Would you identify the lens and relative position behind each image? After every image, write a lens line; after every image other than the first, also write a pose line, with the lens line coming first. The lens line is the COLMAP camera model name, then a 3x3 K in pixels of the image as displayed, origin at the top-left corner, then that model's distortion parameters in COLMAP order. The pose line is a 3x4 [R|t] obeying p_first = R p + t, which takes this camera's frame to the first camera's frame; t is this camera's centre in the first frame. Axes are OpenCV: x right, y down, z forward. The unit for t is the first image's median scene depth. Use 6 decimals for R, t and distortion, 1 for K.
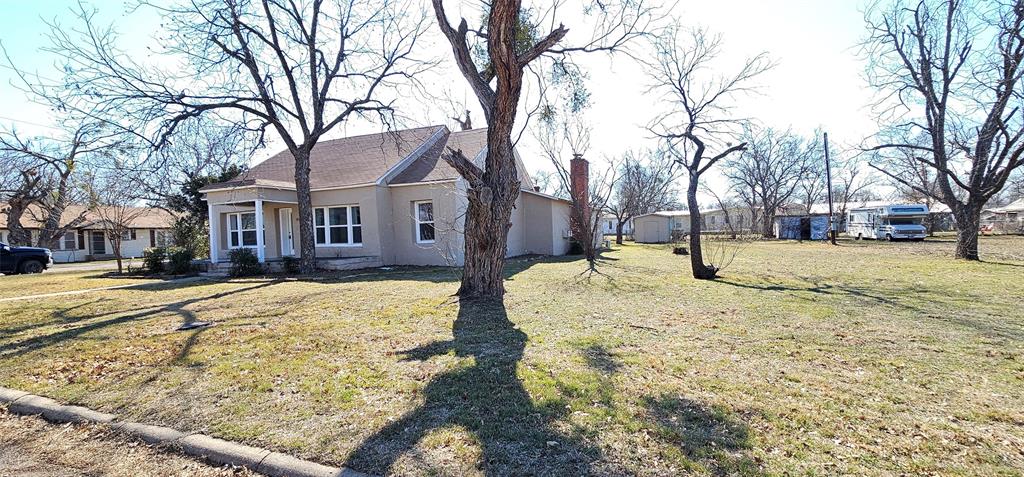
lens RADIAL K [[414.7, 0, 496.8], [0, 414.7, 240.3], [0, 0, 1]] dist [-0.000057, -0.000005]
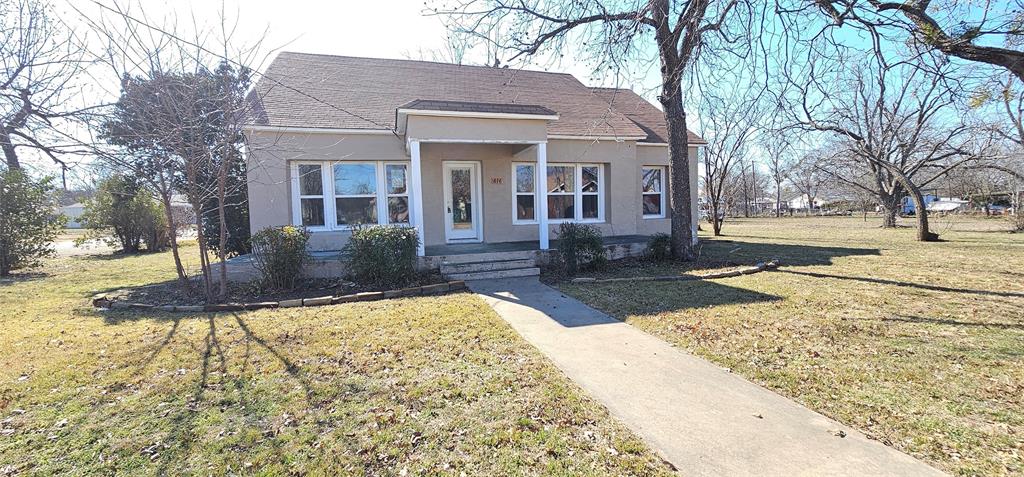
lens RADIAL K [[414.7, 0, 496.8], [0, 414.7, 240.3], [0, 0, 1]] dist [-0.000057, -0.000005]
pose [[0.767606, -0.028725, 0.640278, -0.905690], [0.012887, 0.999485, 0.029390, 0.021620], [-0.640793, -0.014309, 0.767580, 0.552557]]
